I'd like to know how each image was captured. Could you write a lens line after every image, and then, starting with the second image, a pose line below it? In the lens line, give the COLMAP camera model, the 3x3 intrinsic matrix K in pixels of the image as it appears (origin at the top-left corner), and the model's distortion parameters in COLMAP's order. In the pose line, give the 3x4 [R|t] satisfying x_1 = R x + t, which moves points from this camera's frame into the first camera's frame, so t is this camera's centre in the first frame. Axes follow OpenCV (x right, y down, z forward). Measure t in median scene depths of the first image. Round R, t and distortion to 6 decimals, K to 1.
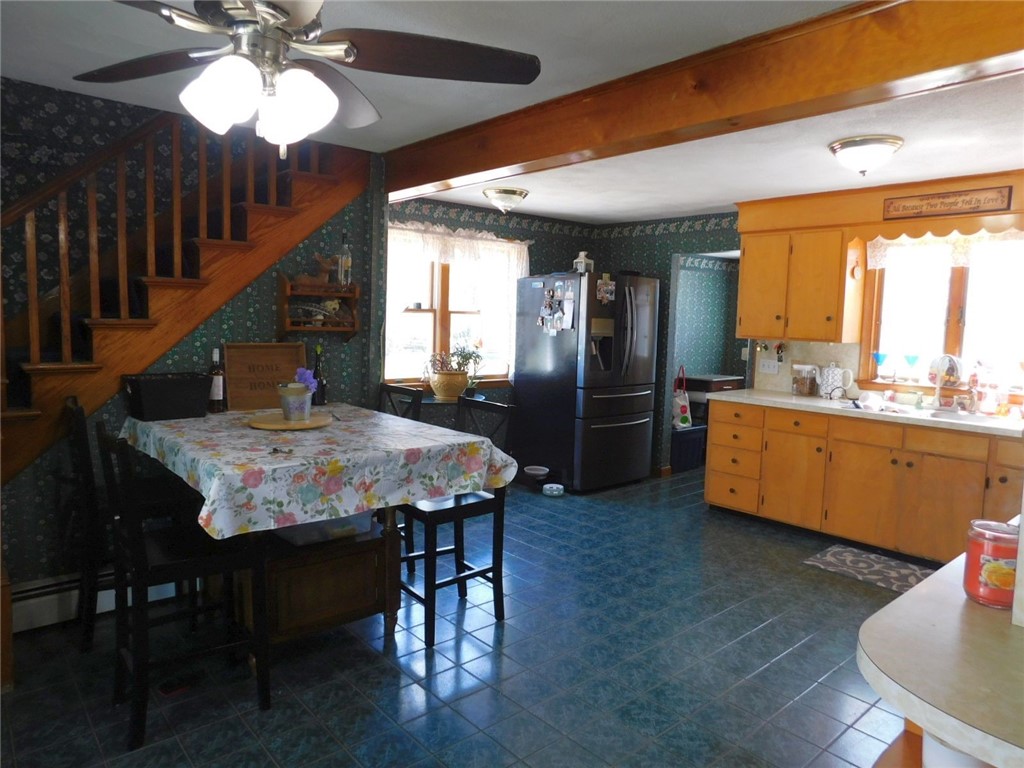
lens RADIAL K [[681.0, 0, 517.4], [0, 681.0, 382.6], [0, 0, 1]] dist [-0.061223, 0.047260]
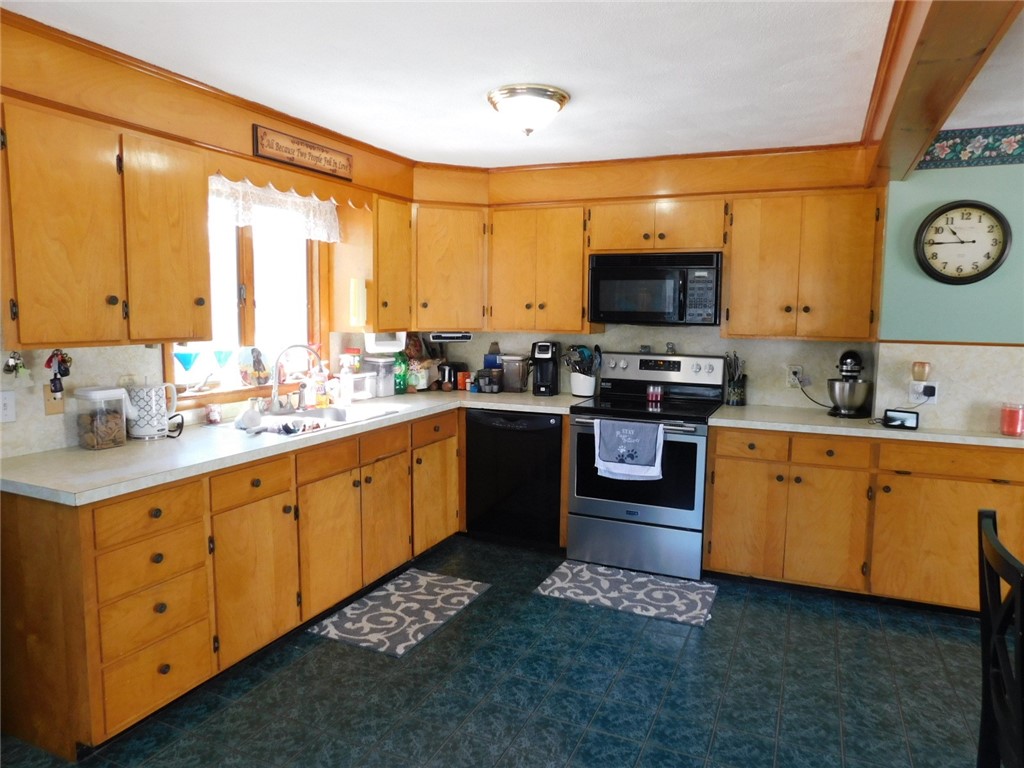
lens RADIAL K [[681.0, 0, 521.4], [0, 681.0, 384.7], [0, 0, 1]] dist [-0.061223, 0.047260]
pose [[-0.421424, -0.132761, 0.897093, -0.215533], [0.061071, 0.982826, 0.174138, -0.121210], [-0.904805, 0.128172, -0.406078, 1.104412]]
